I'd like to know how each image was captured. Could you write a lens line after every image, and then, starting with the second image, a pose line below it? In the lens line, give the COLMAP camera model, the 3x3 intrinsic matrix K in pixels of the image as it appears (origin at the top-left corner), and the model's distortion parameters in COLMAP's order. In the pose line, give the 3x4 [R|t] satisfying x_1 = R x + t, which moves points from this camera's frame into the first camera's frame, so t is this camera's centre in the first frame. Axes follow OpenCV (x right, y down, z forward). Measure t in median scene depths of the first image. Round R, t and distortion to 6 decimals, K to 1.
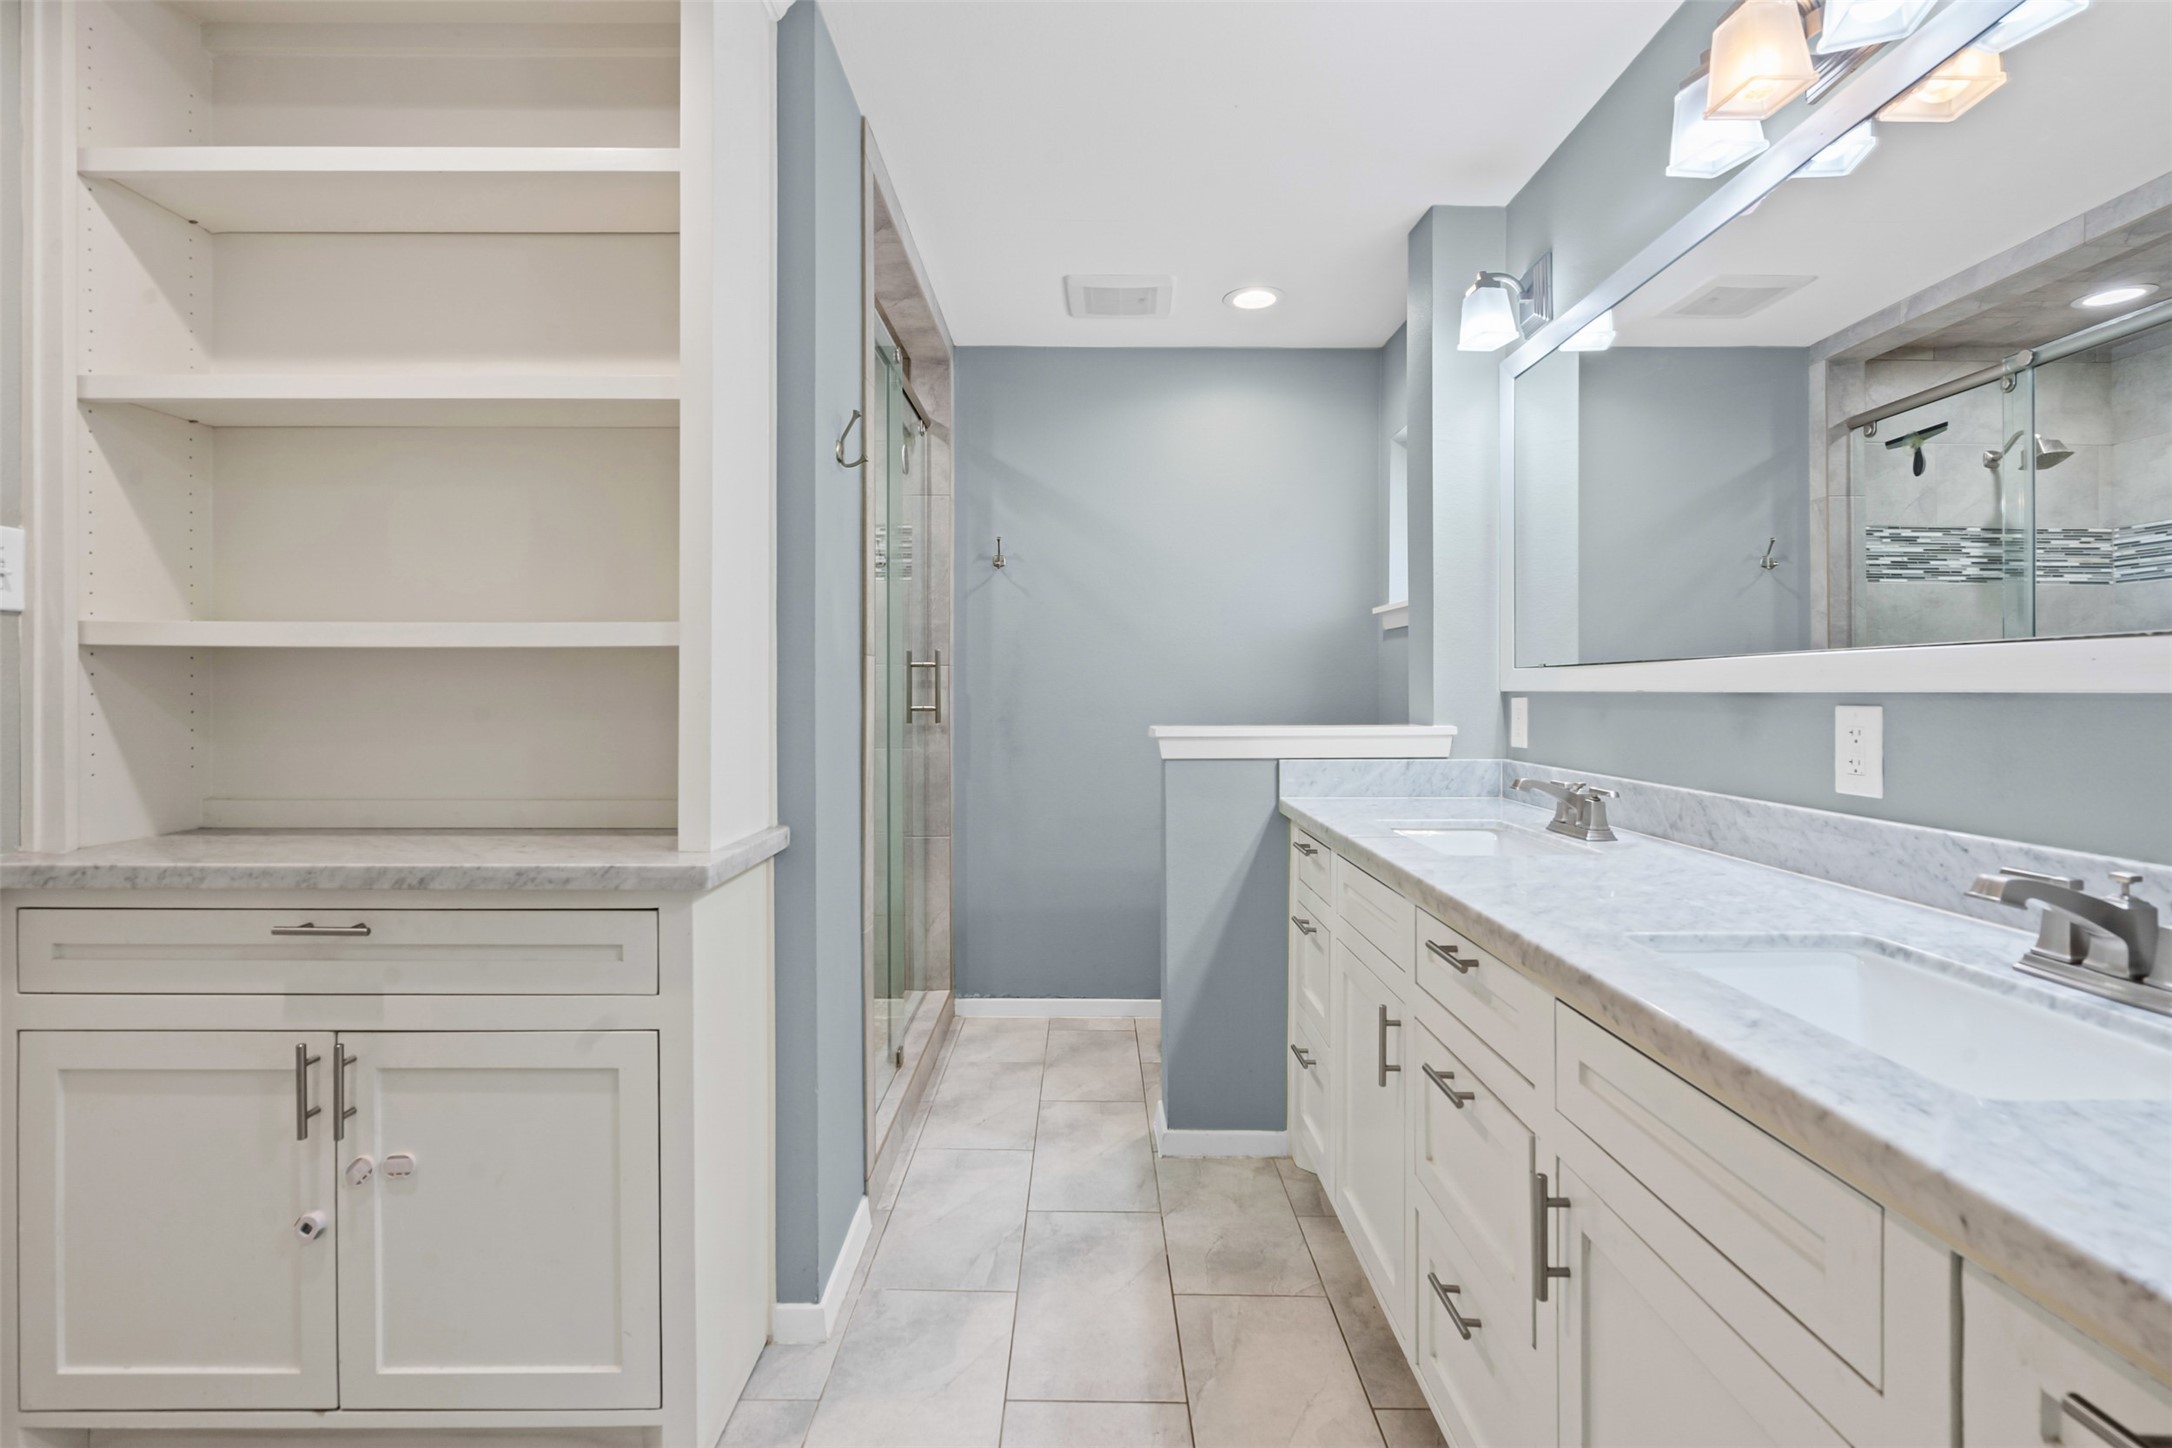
lens RADIAL K [[994.9, 0, 1087.3], [0, 994.9, 706.1], [0, 0, 1]] dist [-0.008065, 0.000652]
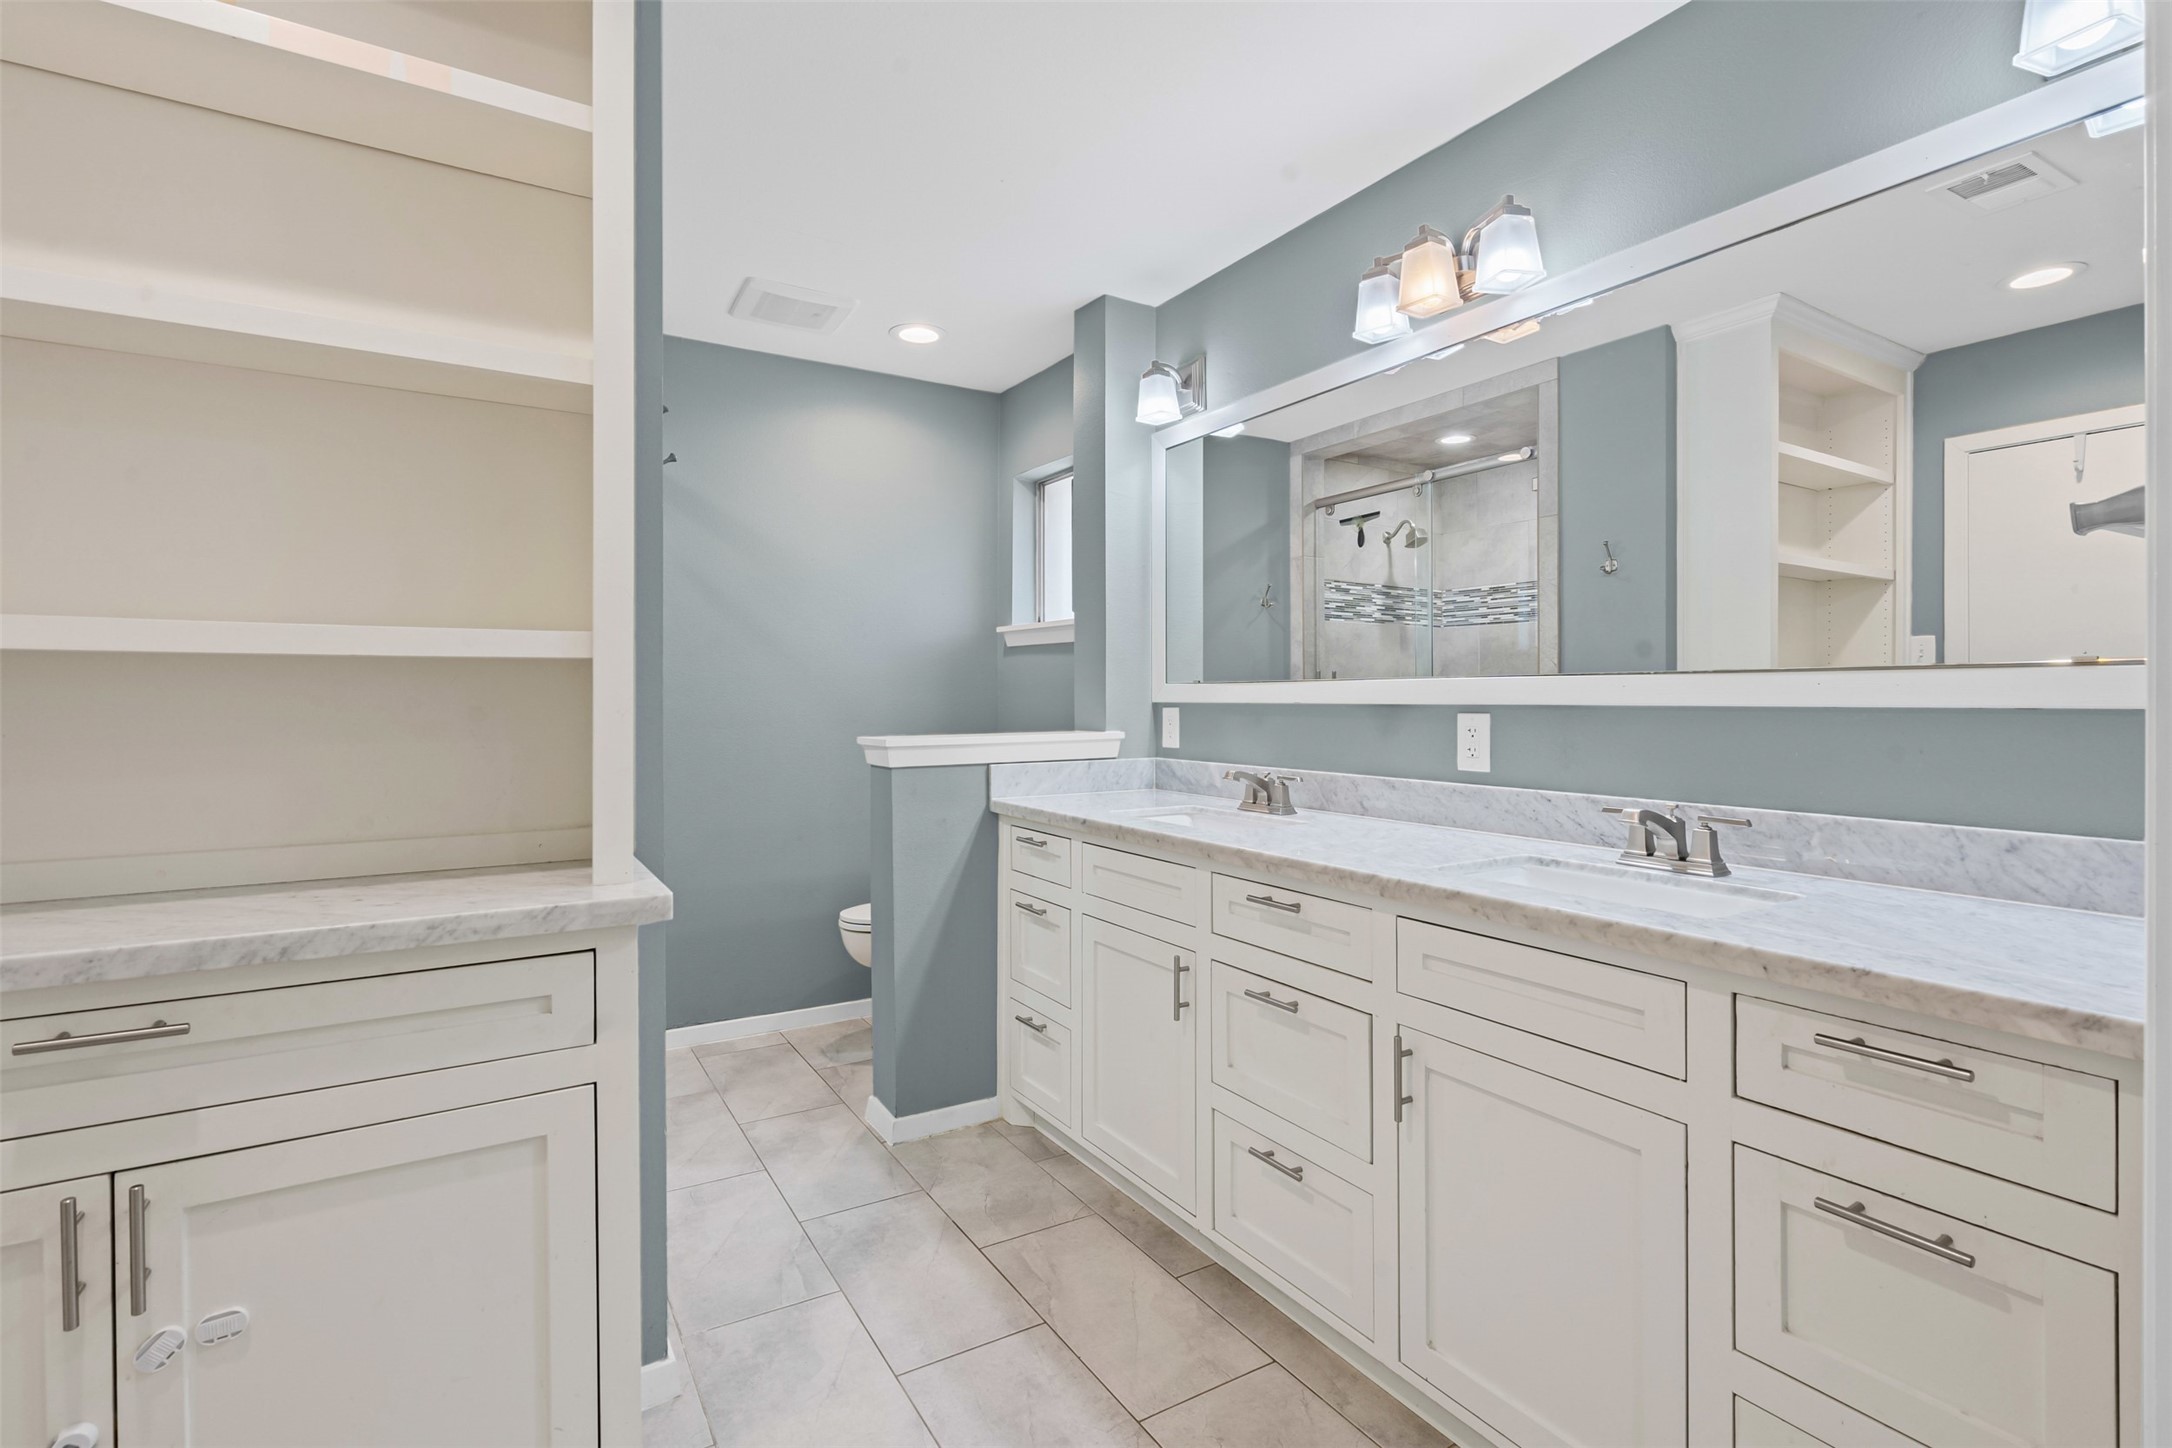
lens RADIAL K [[994.9, 0, 1082.8], [0, 994.9, 718.0], [0, 0, 1]] dist [-0.008065, 0.000652]
pose [[0.852751, -0.011939, 0.522180, -0.386841], [0.008965, 0.999926, 0.008223, -0.007611], [-0.522240, -0.002331, 0.852795, -0.003609]]
